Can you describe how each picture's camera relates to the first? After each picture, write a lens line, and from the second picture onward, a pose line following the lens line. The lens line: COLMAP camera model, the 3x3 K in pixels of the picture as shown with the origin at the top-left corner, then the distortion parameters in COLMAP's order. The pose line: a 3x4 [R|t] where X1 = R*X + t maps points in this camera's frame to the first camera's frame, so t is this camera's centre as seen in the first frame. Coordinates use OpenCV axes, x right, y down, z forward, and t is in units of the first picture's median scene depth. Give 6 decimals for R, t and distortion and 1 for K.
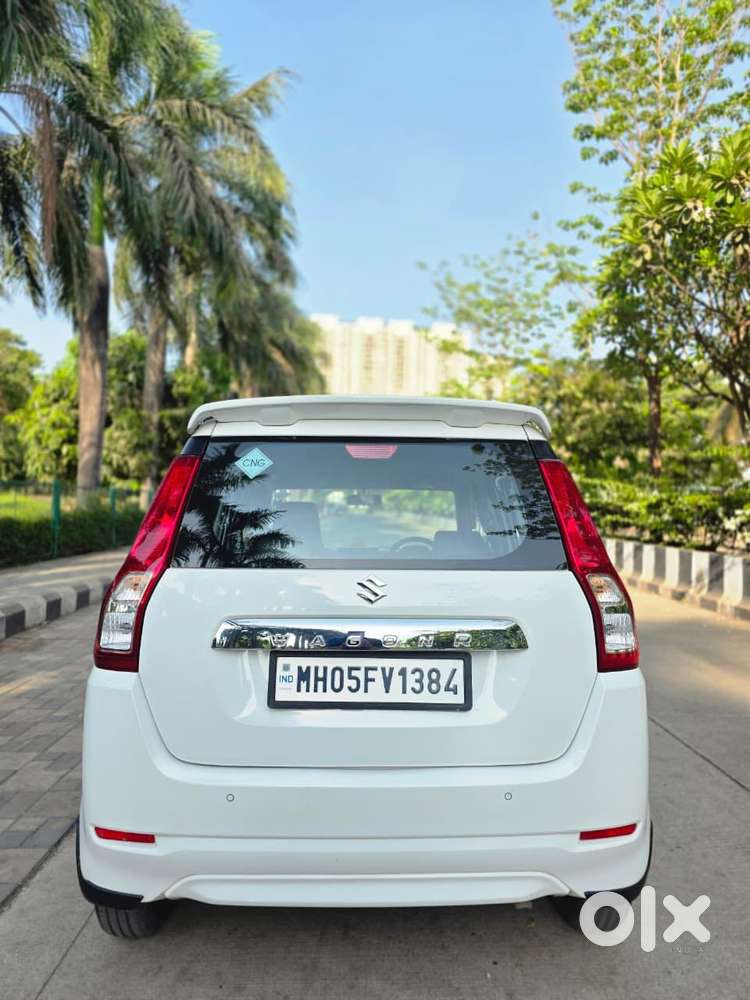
lens RADIAL K [[669.8, 0, 380.3], [0, 669.8, 498.2], [0, 0, 1]] dist [0.011954, -0.013016]
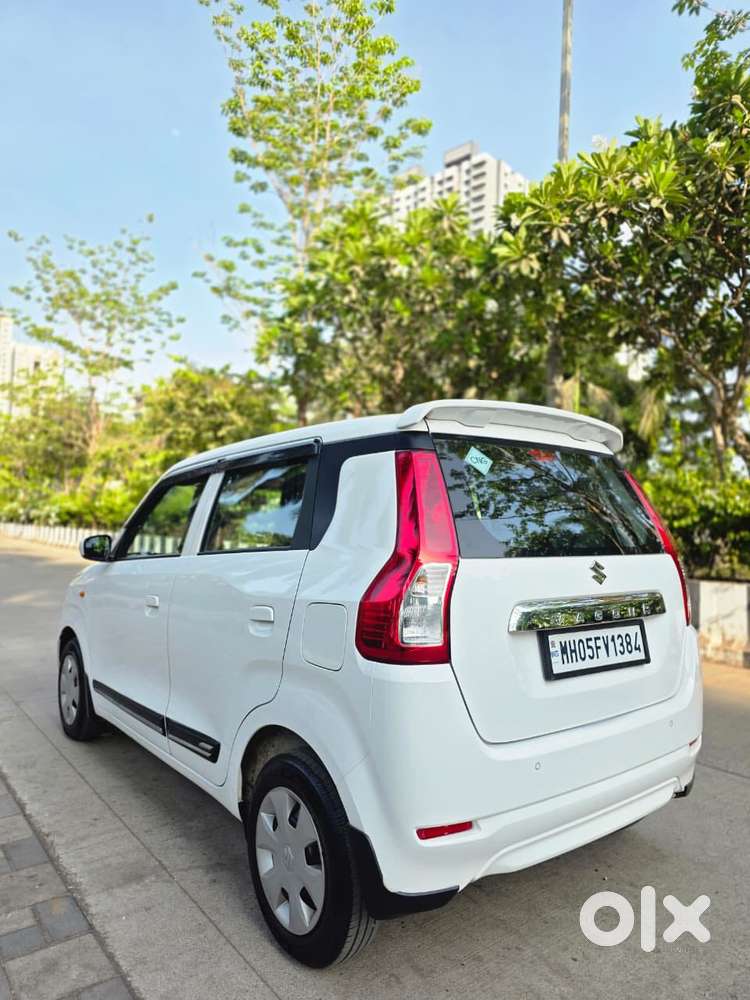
lens RADIAL K [[669.8, 0, 378.9], [0, 669.8, 497.4], [0, 0, 1]] dist [0.011954, -0.013016]
pose [[0.808871, 0.029387, 0.587251, -1.037832], [-0.020738, 0.999555, -0.021455, 0.034046], [-0.587620, 0.005176, 0.809120, 0.248505]]
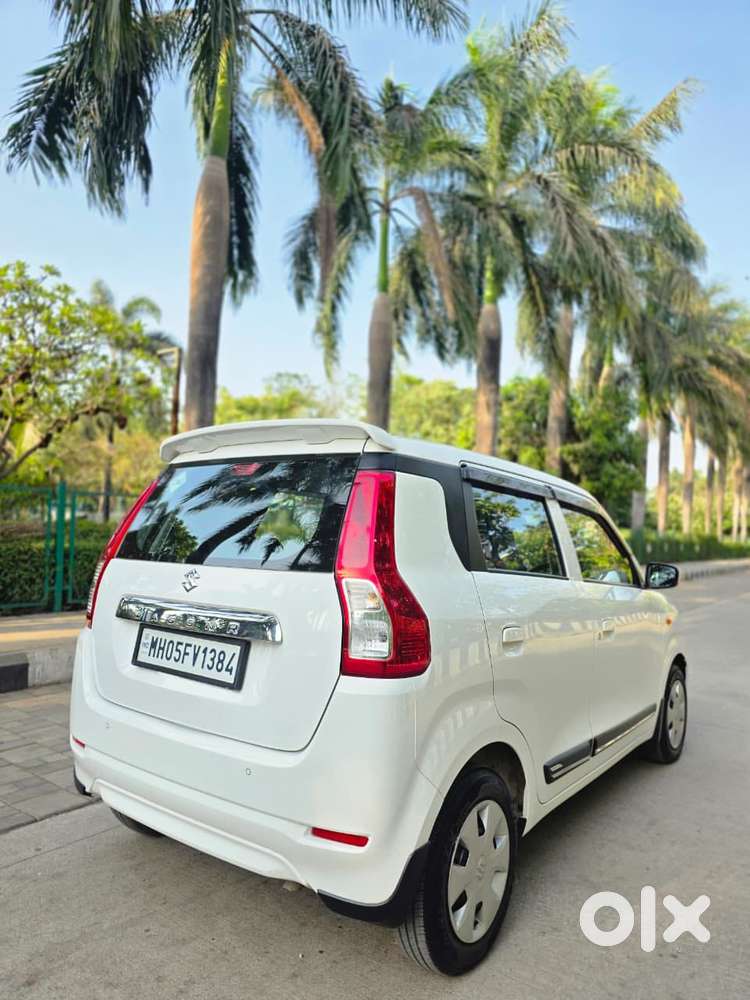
lens RADIAL K [[669.8, 0, 380.0], [0, 669.8, 499.4], [0, 0, 1]] dist [0.011954, -0.013016]
pose [[0.793387, -0.020505, -0.608372, 1.014526], [-0.011051, 0.998783, -0.048075, 0.040800], [0.608617, 0.044866, 0.792194, 0.218671]]
